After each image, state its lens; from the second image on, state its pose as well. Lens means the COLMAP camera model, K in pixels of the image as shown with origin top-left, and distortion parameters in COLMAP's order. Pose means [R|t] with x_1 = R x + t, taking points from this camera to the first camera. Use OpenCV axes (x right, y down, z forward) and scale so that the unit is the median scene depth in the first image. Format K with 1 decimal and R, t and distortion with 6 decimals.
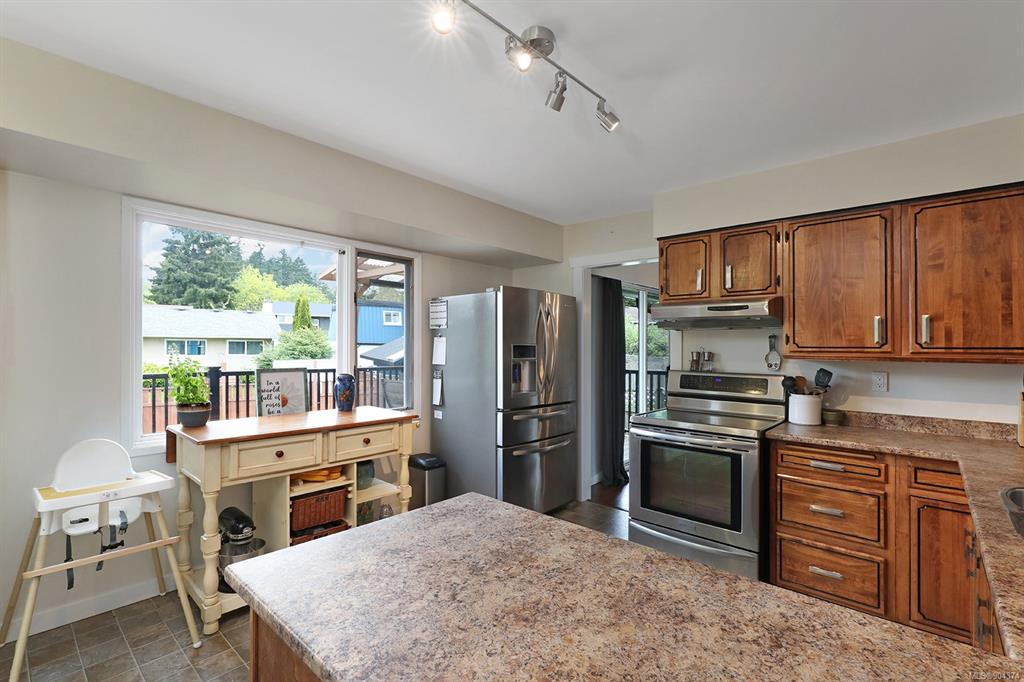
lens RADIAL K [[454.1, 0, 517.1], [0, 454.1, 344.6], [0, 0, 1]] dist [-0.001482, -0.000077]
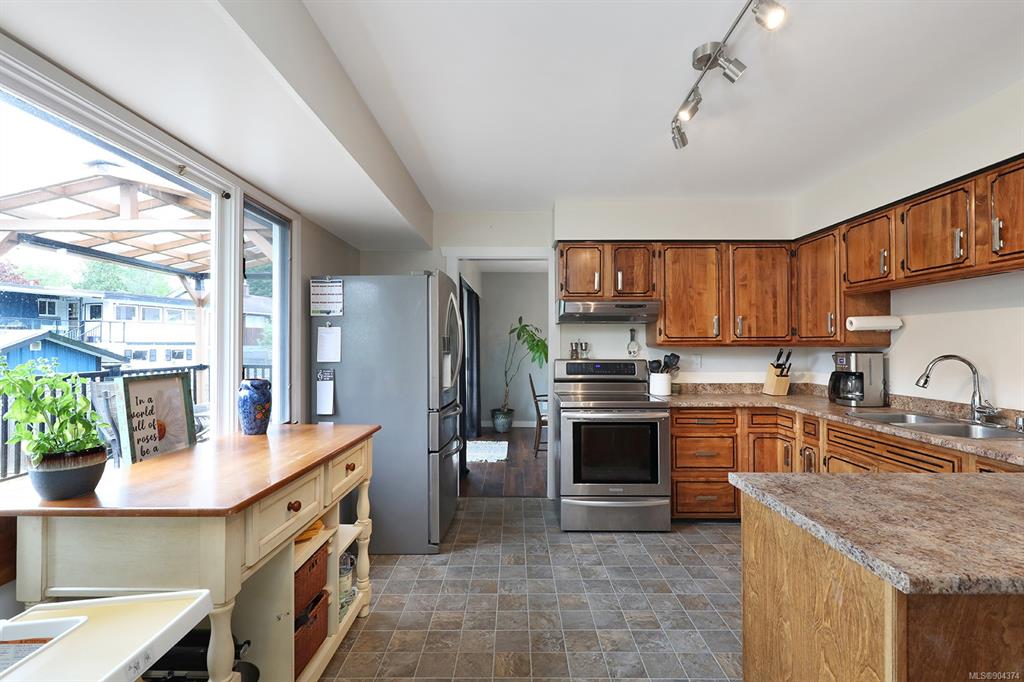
lens RADIAL K [[454.1, 0, 510.3], [0, 454.1, 337.4], [0, 0, 1]] dist [-0.001482, -0.000077]
pose [[0.761038, 0.000206, 0.648707, -0.600358], [0.004600, 0.999973, -0.005715, 0.010509], [-0.648691, 0.007333, 0.761017, 0.279045]]
